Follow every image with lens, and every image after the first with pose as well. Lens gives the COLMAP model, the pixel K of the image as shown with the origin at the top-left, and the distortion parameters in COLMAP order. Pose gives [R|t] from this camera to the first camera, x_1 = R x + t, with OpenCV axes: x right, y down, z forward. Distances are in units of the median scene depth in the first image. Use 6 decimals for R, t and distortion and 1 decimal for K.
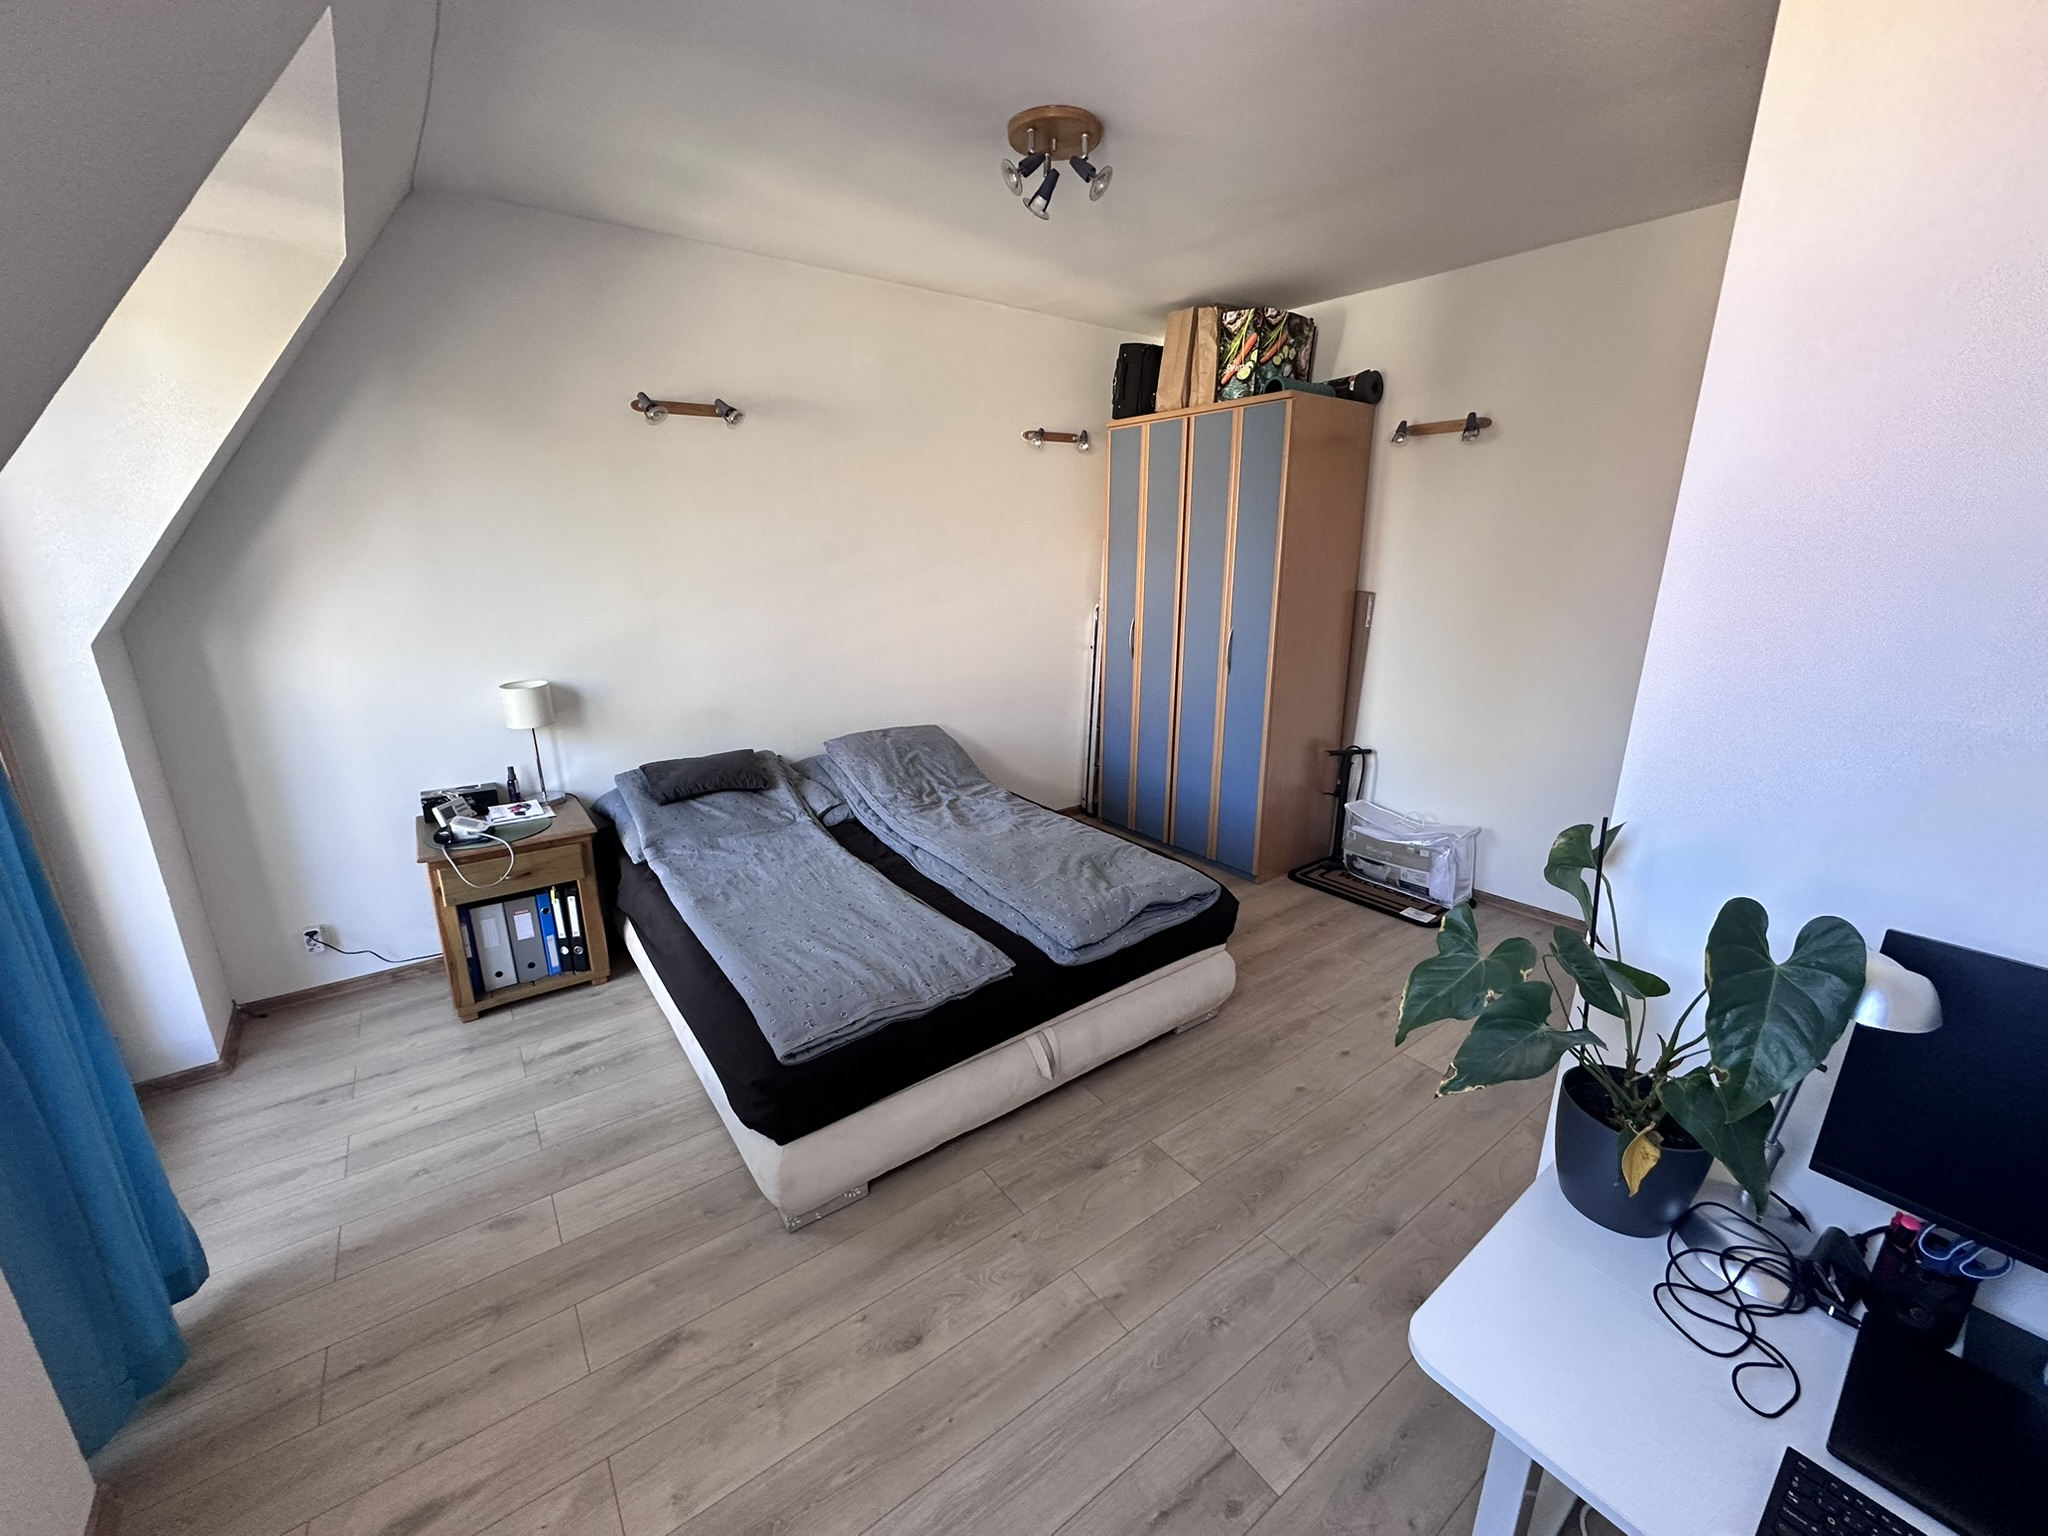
lens RADIAL K [[815.9, 0, 1023.0], [0, 815.9, 766.9], [0, 0, 1]] dist [-0.002856, -0.000073]
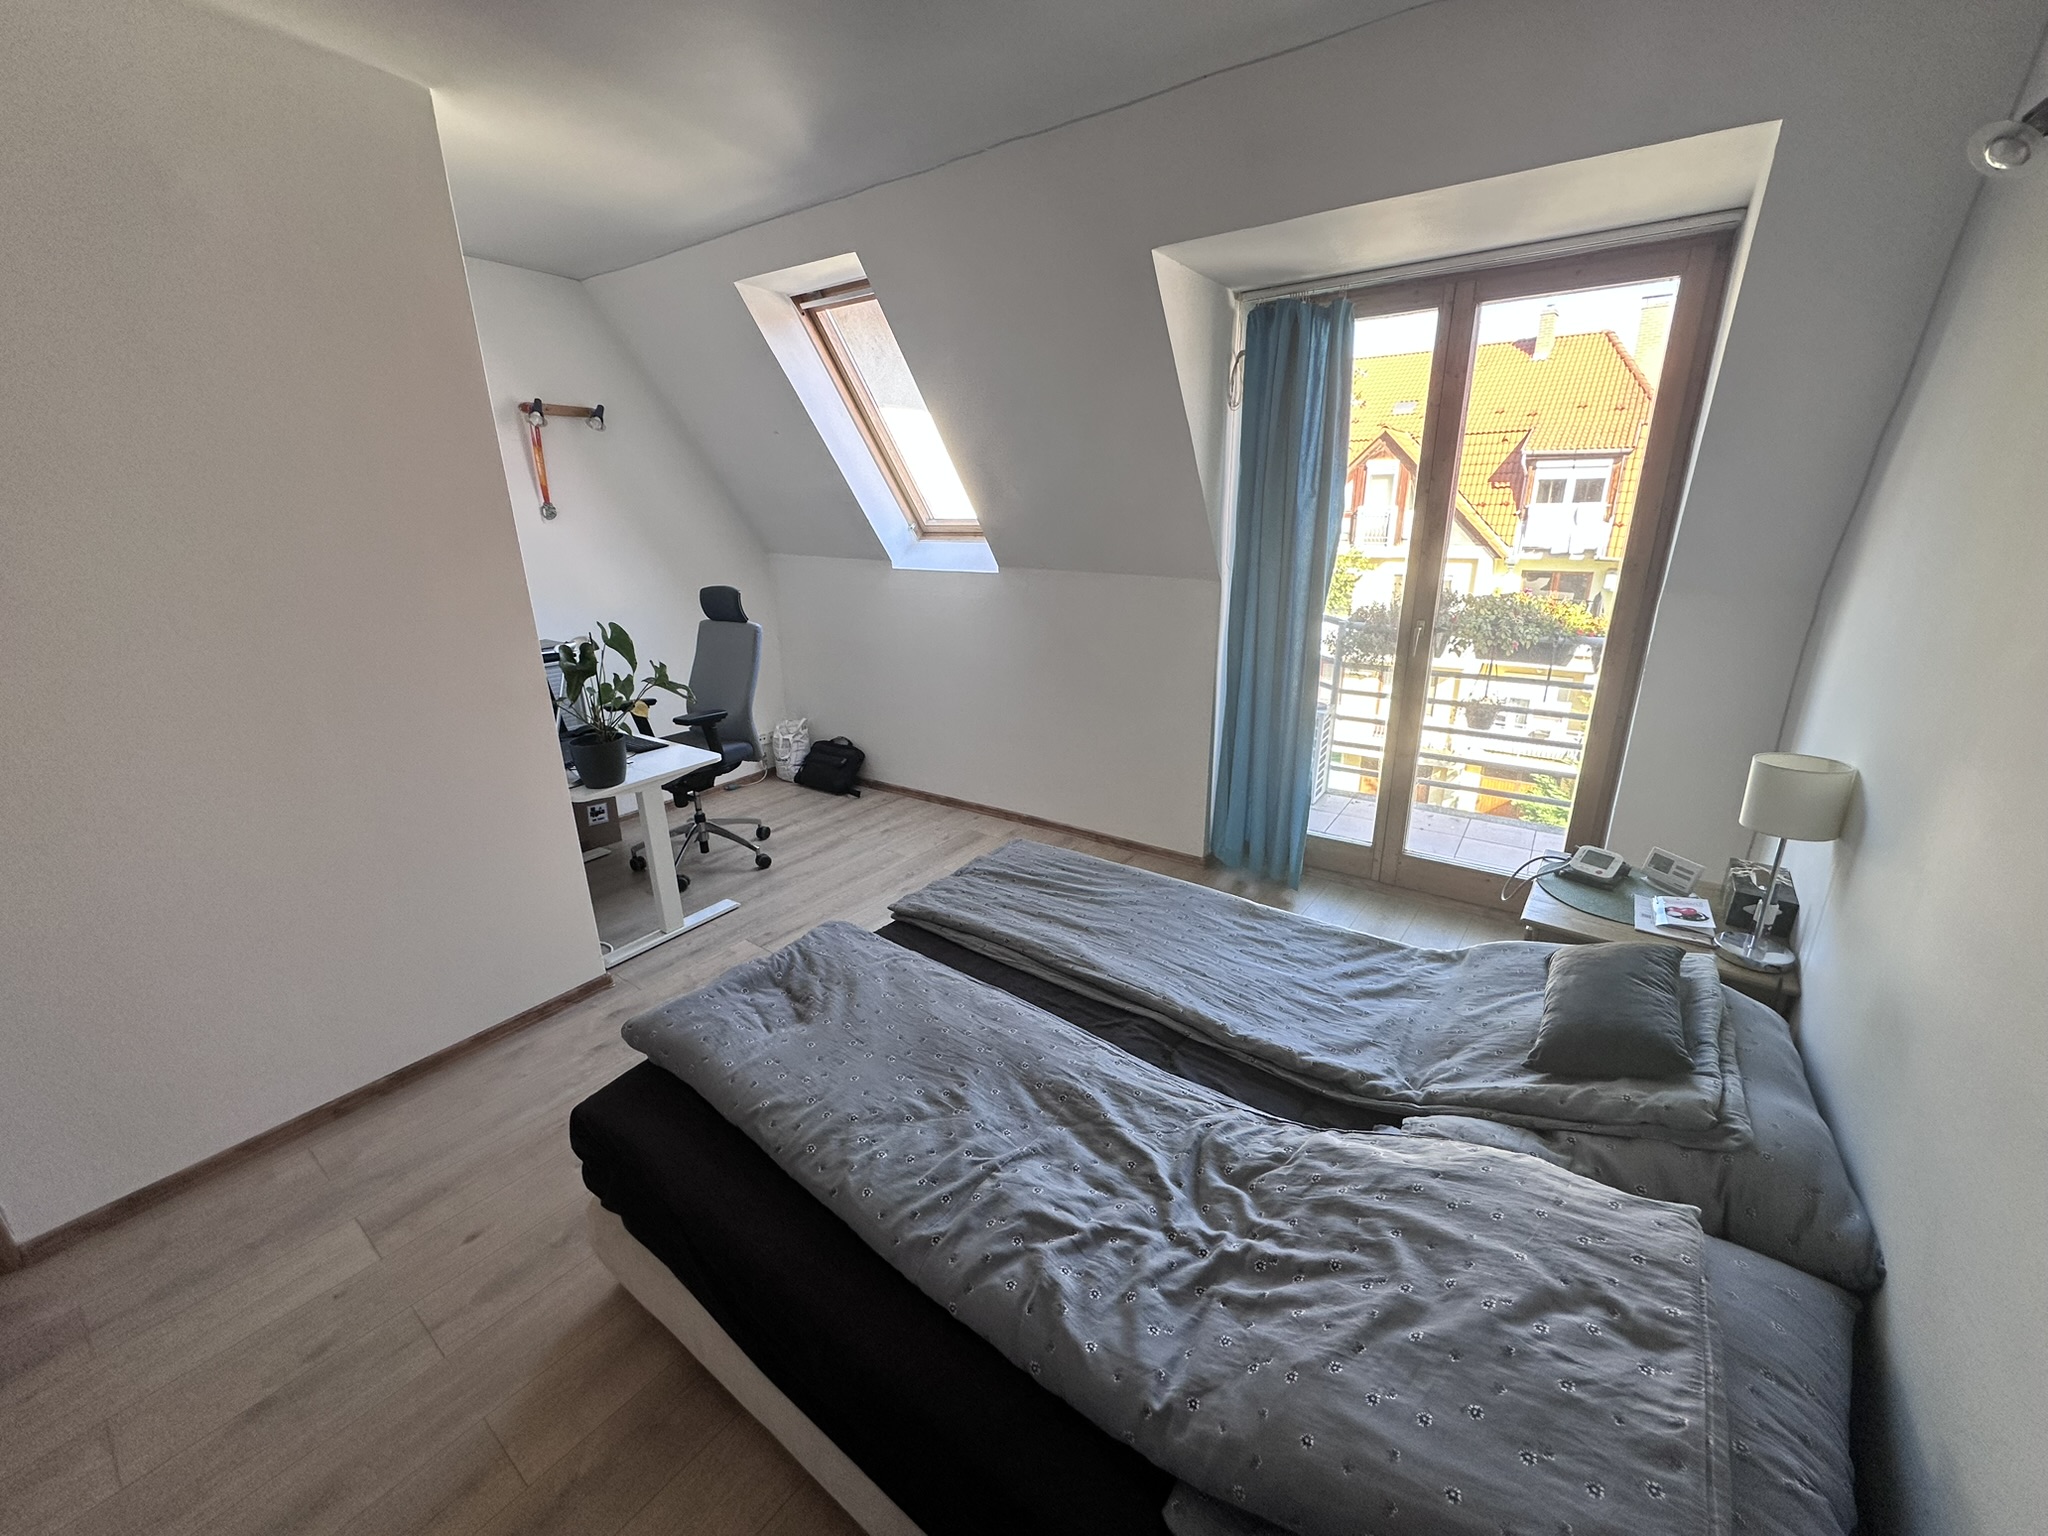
lens RADIAL K [[815.9, 0, 1023.0], [0, 815.9, 766.9], [0, 0, 1]] dist [-0.002856, -0.000073]
pose [[-0.957561, 0.103541, -0.268992, 0.068872], [-0.064304, 0.832985, 0.549546, -0.379290], [0.280967, 0.543521, -0.790976, 1.304043]]
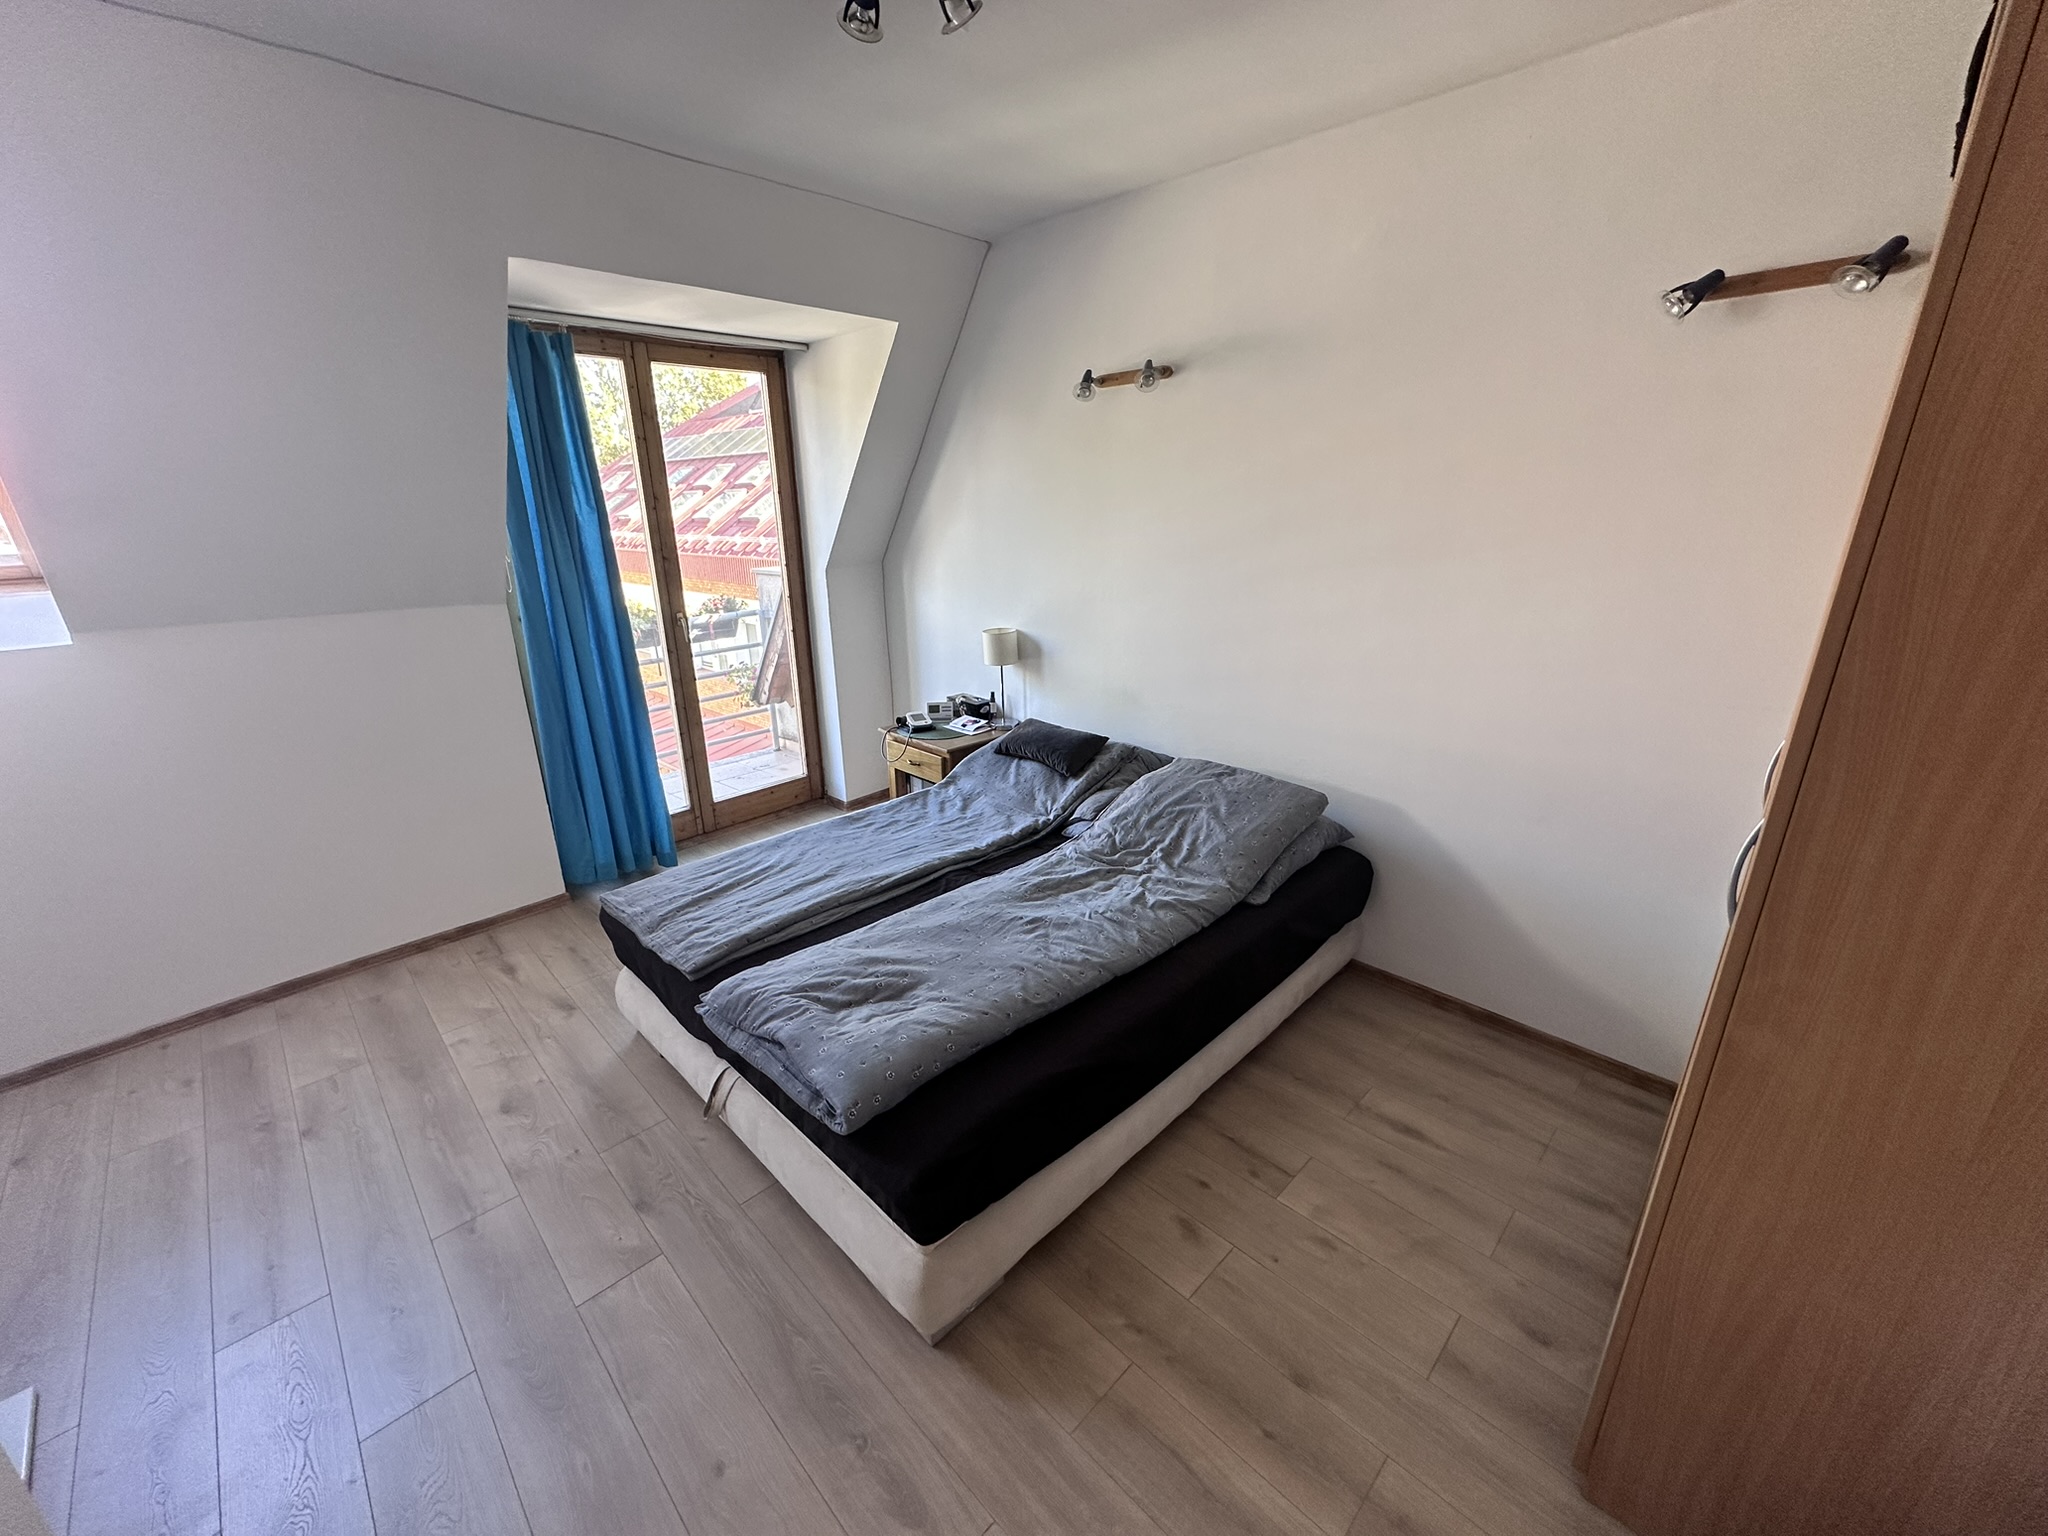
lens RADIAL K [[815.9, 0, 1023.0], [0, 815.9, 766.9], [0, 0, 1]] dist [-0.002856, -0.000073]
pose [[0.151547, 0.306295, -0.939796, 0.639537], [-0.257125, 0.930262, 0.261725, -0.244761], [0.954421, 0.201982, 0.219735, 0.804547]]
